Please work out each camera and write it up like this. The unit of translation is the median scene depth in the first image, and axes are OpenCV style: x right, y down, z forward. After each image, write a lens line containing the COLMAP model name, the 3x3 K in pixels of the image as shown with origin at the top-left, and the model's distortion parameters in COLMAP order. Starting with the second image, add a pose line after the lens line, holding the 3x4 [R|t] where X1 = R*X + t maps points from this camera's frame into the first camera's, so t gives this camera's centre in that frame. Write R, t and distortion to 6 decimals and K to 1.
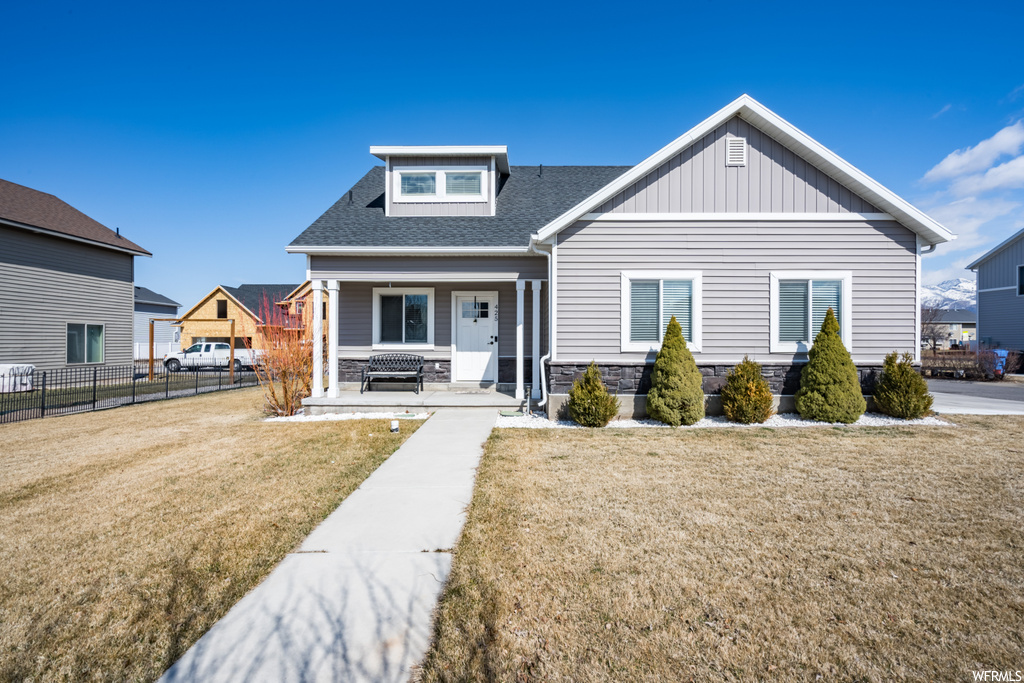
lens RADIAL K [[465.6, 0, 512.0], [0, 465.6, 341.5], [0, 0, 1]] dist [-0.000010, 0.000530]
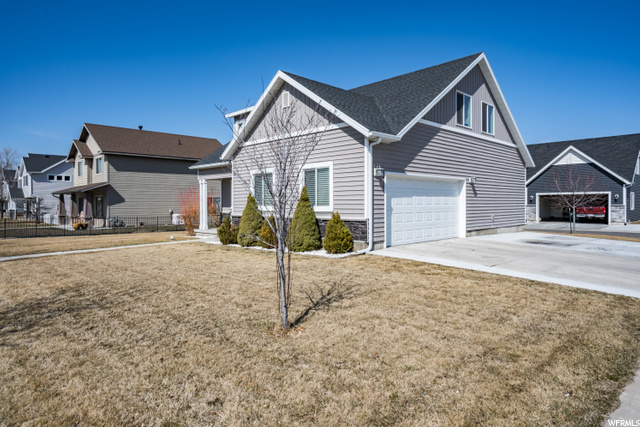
lens RADIAL K [[398.9, 0, 320.0], [0, 398.9, 213.5], [0, 0, 1]] dist [0.048339, 0.000125]
pose [[0.703780, 0.011864, -0.710319, 1.668615], [0.006910, 0.999699, 0.023543, -0.003935], [0.710384, -0.021477, 0.703486, -0.004004]]
